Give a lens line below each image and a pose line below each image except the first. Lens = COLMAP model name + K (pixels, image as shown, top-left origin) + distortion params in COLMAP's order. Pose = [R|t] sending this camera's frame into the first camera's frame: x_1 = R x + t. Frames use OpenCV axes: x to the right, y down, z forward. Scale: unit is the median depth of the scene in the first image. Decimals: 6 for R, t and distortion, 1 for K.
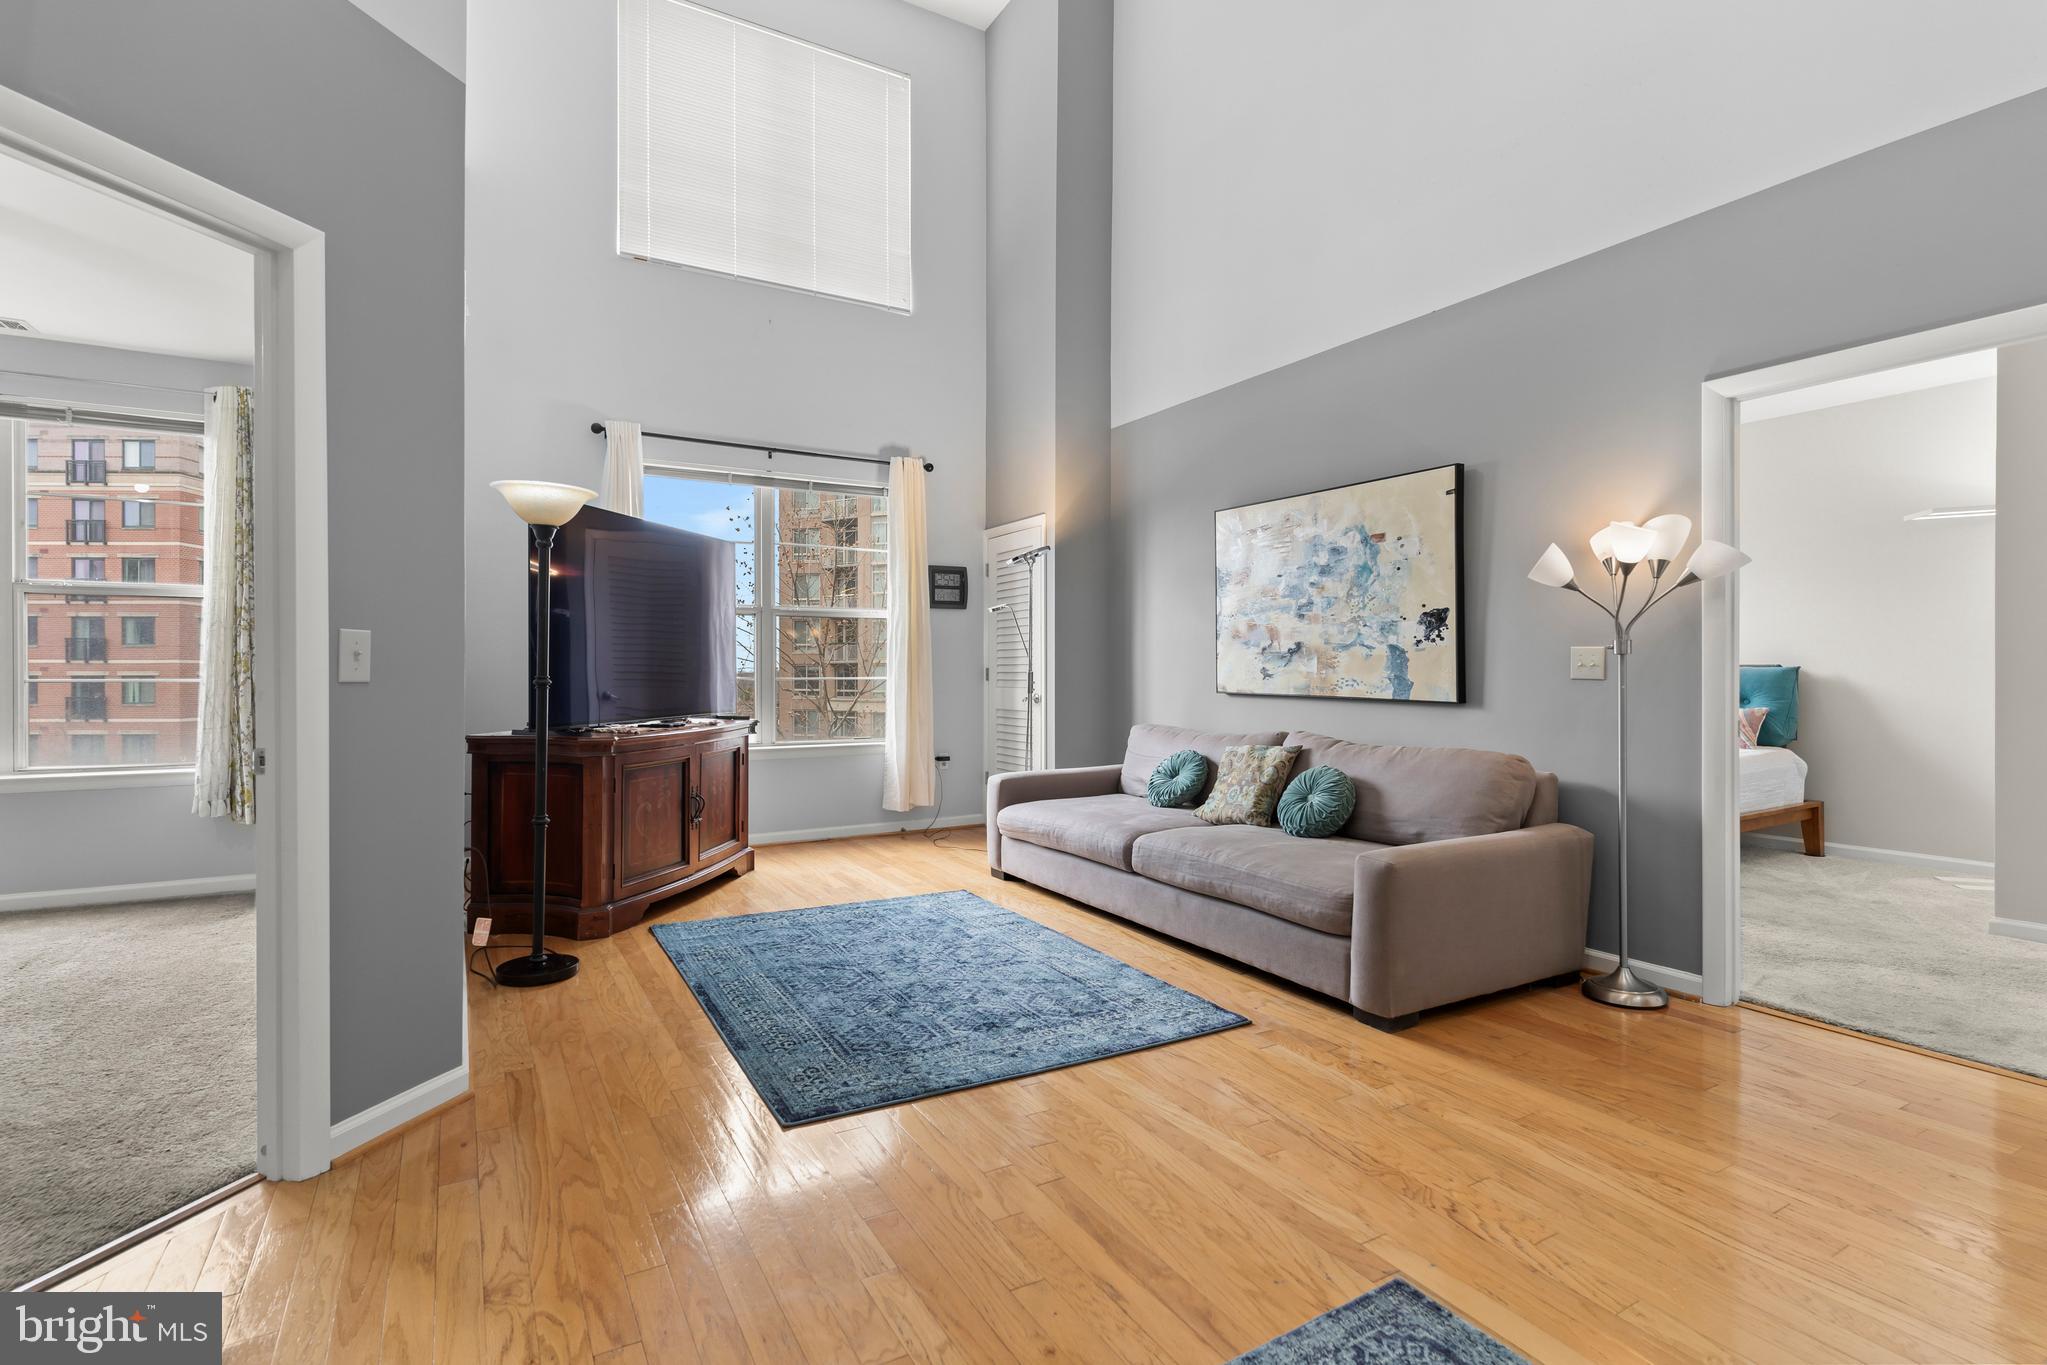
lens RADIAL K [[983.6, 0, 1021.5], [0, 983.6, 681.1], [0, 0, 1]] dist [-0.002389, 0.000066]
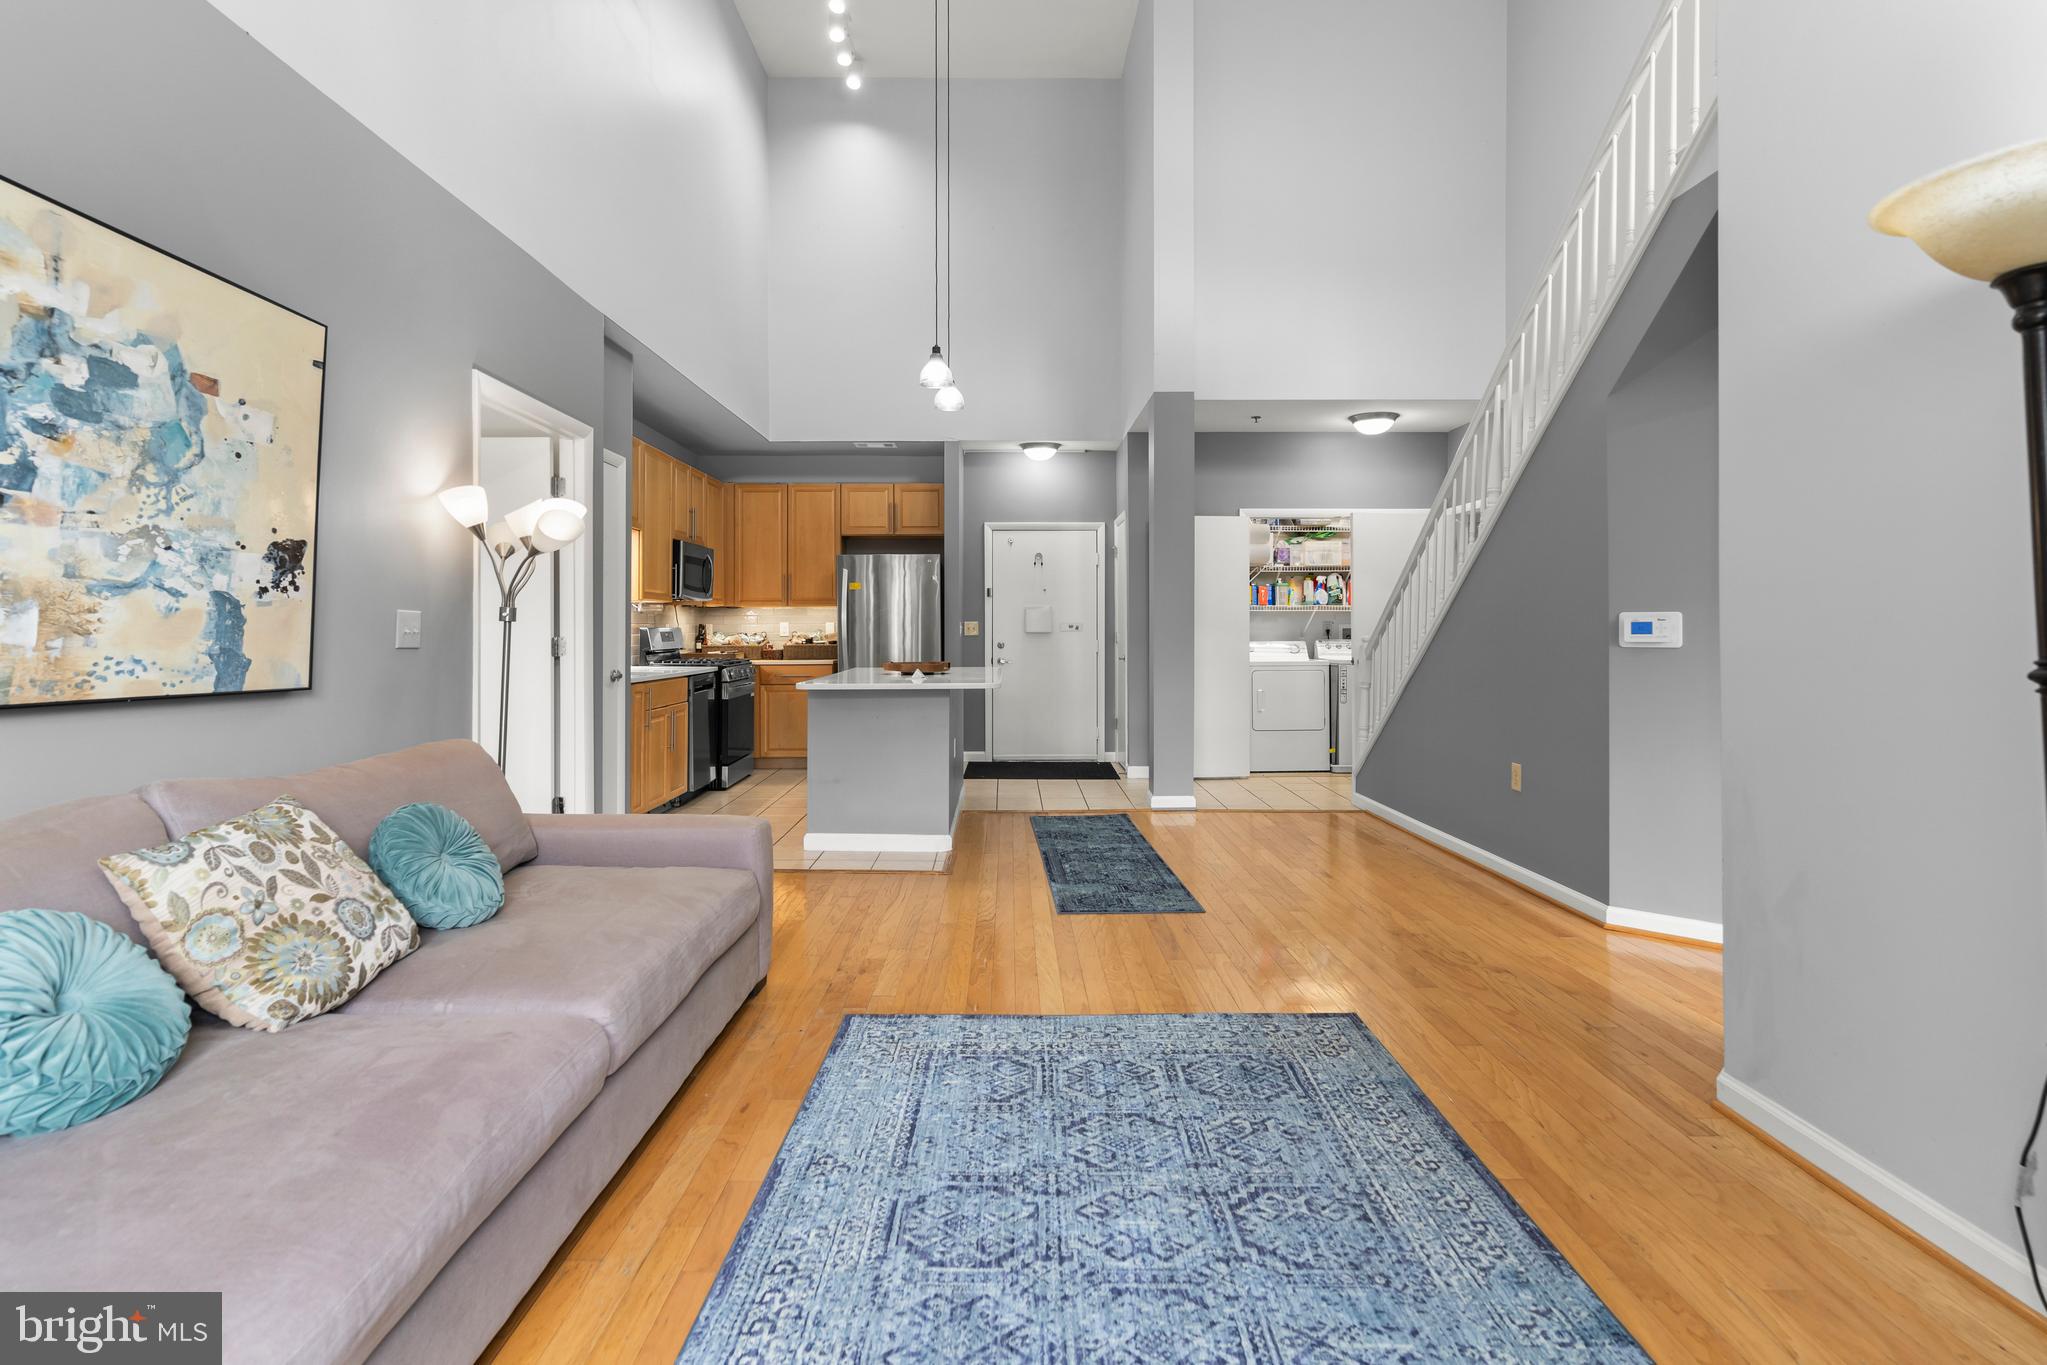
lens RADIAL K [[983.6, 0, 1010.4], [0, 983.6, 630.5], [0, 0, 1]] dist [-0.002389, 0.000066]
pose [[-0.864445, 0.000566, 0.502727, -0.266349], [0.004801, 0.999963, 0.007128, -0.017275], [-0.502704, 0.008575, -0.864416, 1.241123]]
